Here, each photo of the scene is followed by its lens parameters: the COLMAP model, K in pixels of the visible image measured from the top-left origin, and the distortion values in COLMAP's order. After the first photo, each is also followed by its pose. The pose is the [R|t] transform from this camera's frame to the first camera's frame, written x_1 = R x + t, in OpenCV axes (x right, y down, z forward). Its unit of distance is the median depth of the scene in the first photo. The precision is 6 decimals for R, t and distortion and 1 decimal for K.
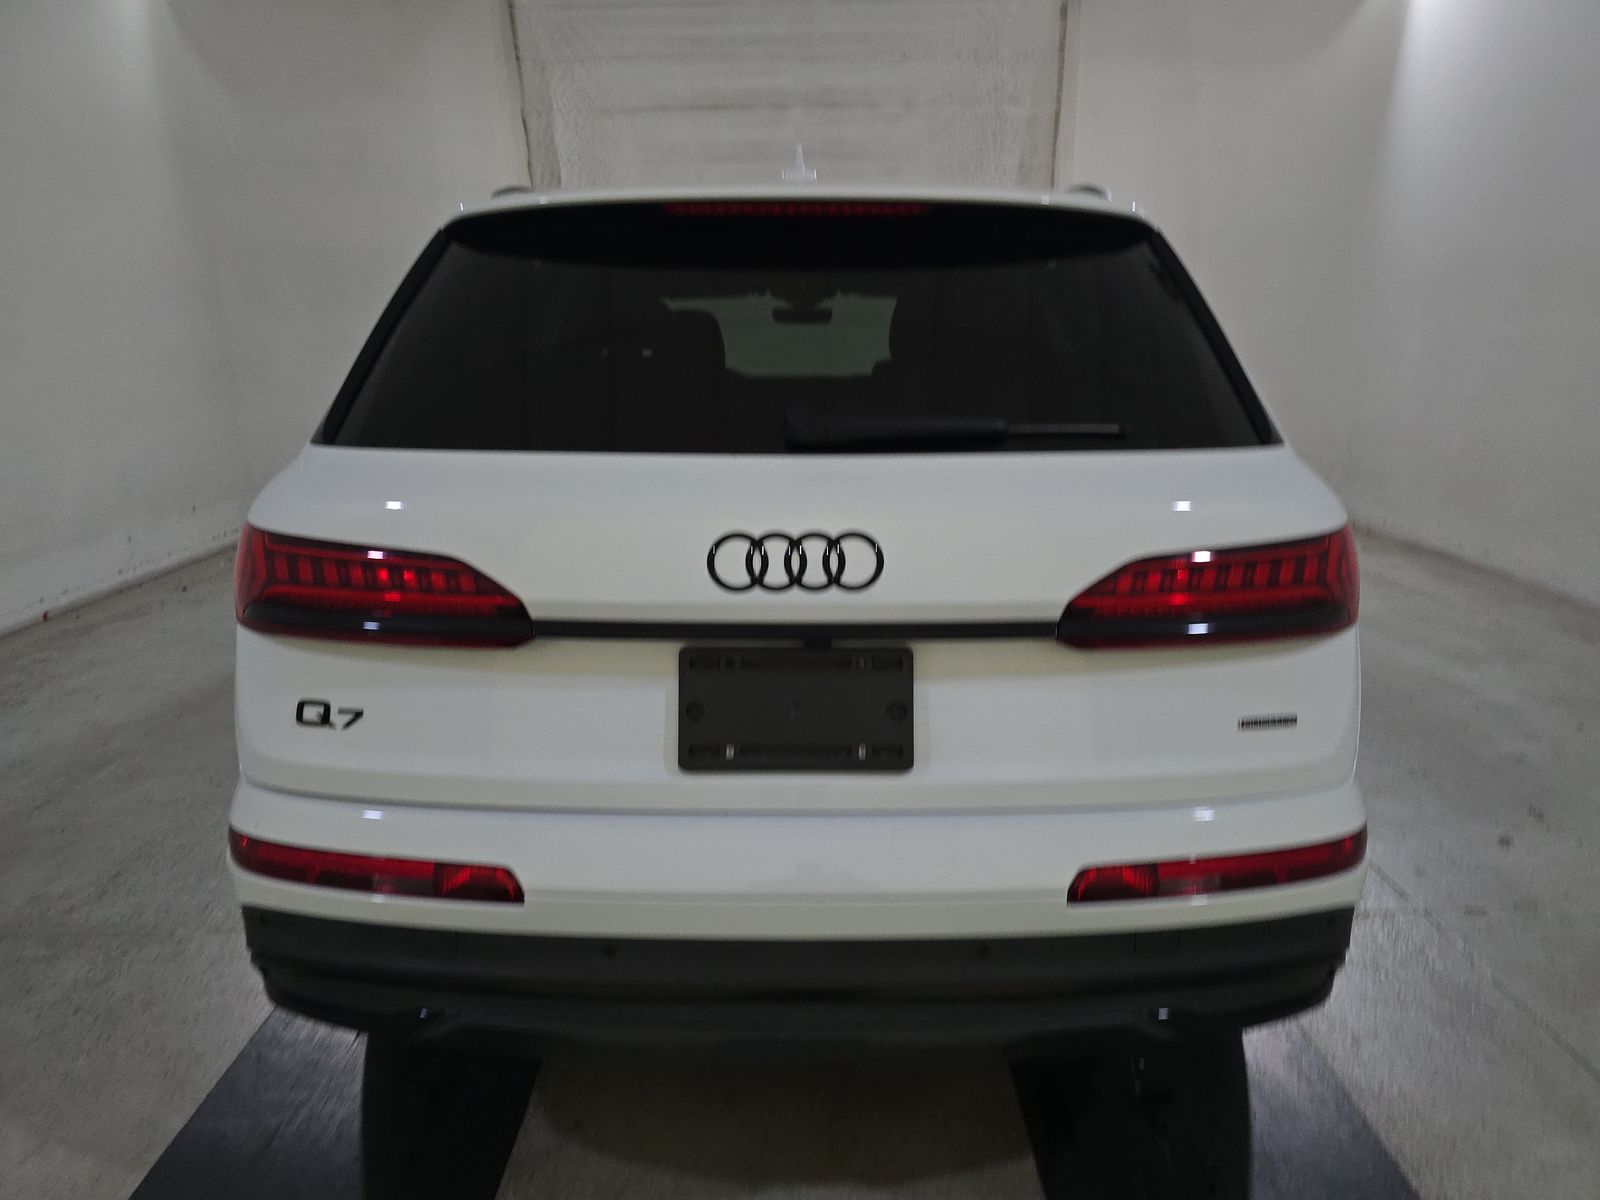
lens RADIAL K [[1049.1, 0, 800.0], [0, 1049.1, 600.0], [0, 0, 1]] dist [0.040893, -0.037653]
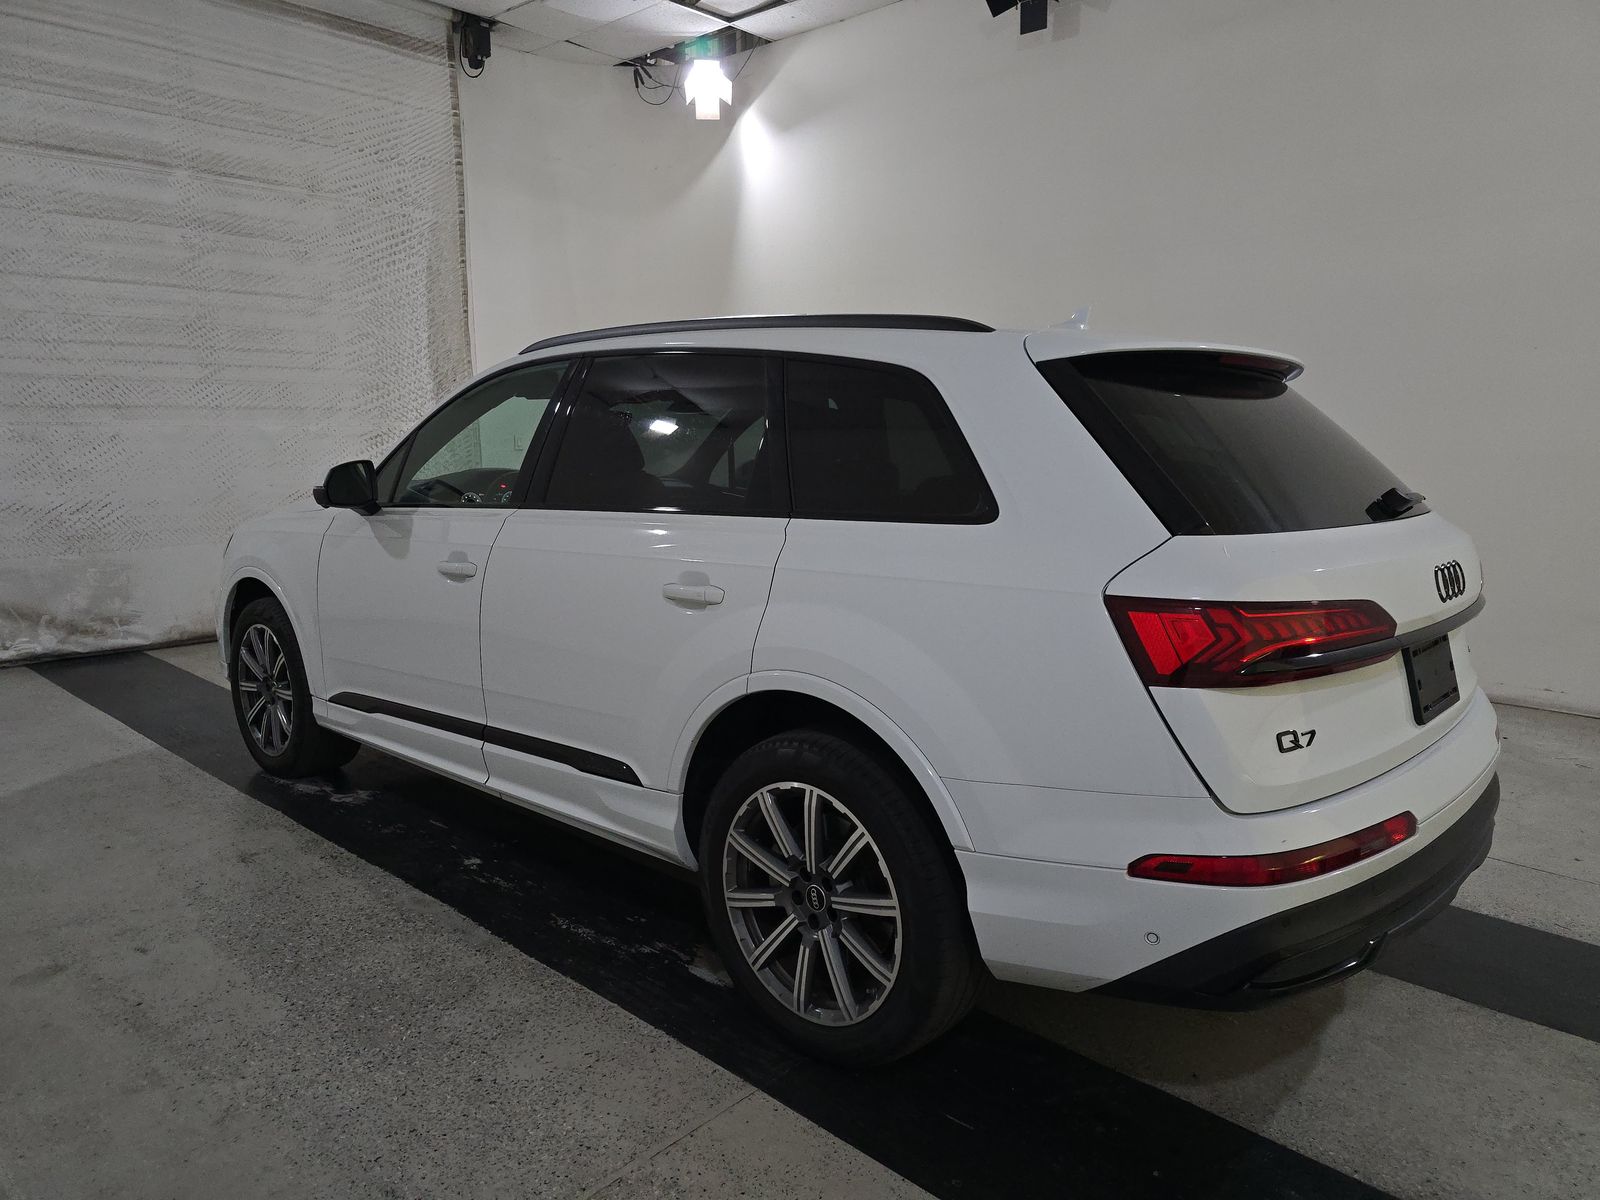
lens RADIAL K [[1075.1, 0, 805.3], [0, 1075.1, 601.3], [0, 0, 1]] dist [0.006183, -0.003503]
pose [[0.686028, -0.098984, 0.720810, -0.319133], [0.163585, 0.986322, -0.020247, -0.022983], [-0.708947, 0.131803, 0.692837, 0.088411]]
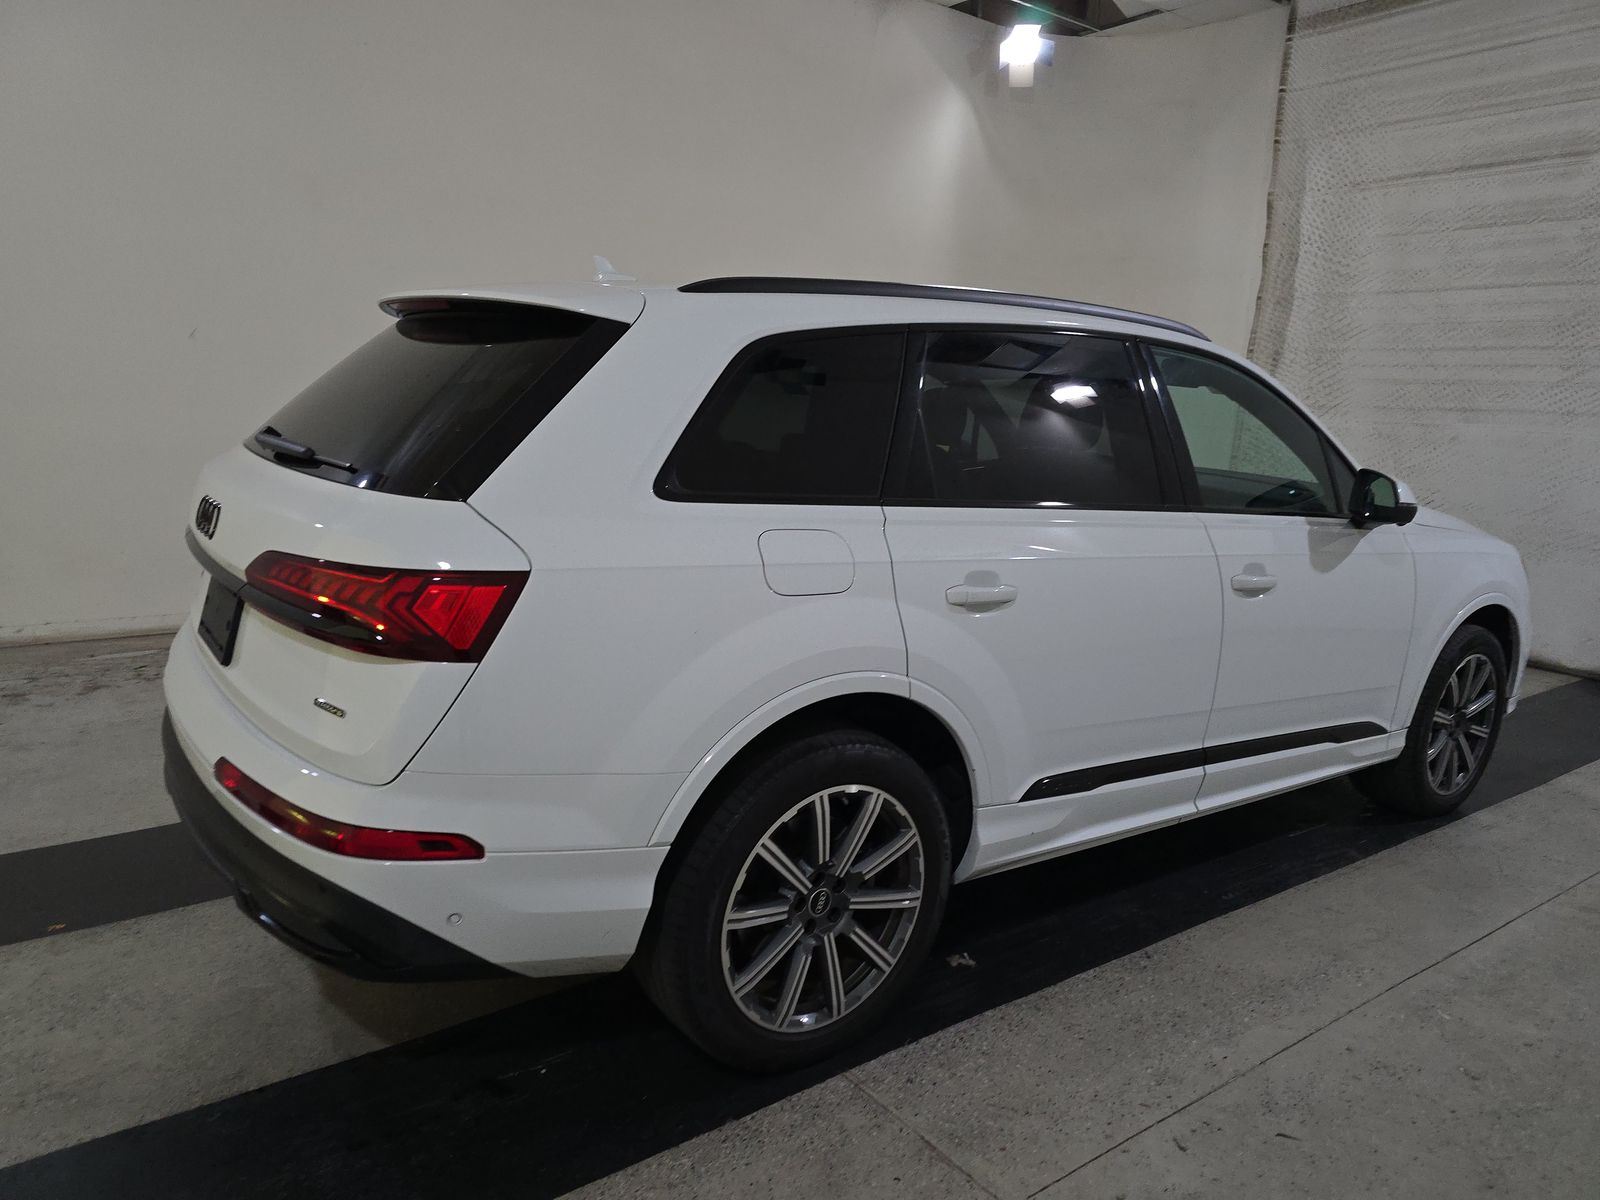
lens RADIAL K [[1075.1, 0, 805.3], [0, 1075.1, 601.3], [0, 0, 1]] dist [0.006183, -0.003503]
pose [[0.594468, 0.195430, -0.780010, 0.334869], [-0.248702, 0.967141, 0.052772, -0.043040], [0.764693, 0.162619, 0.623538, 0.111053]]
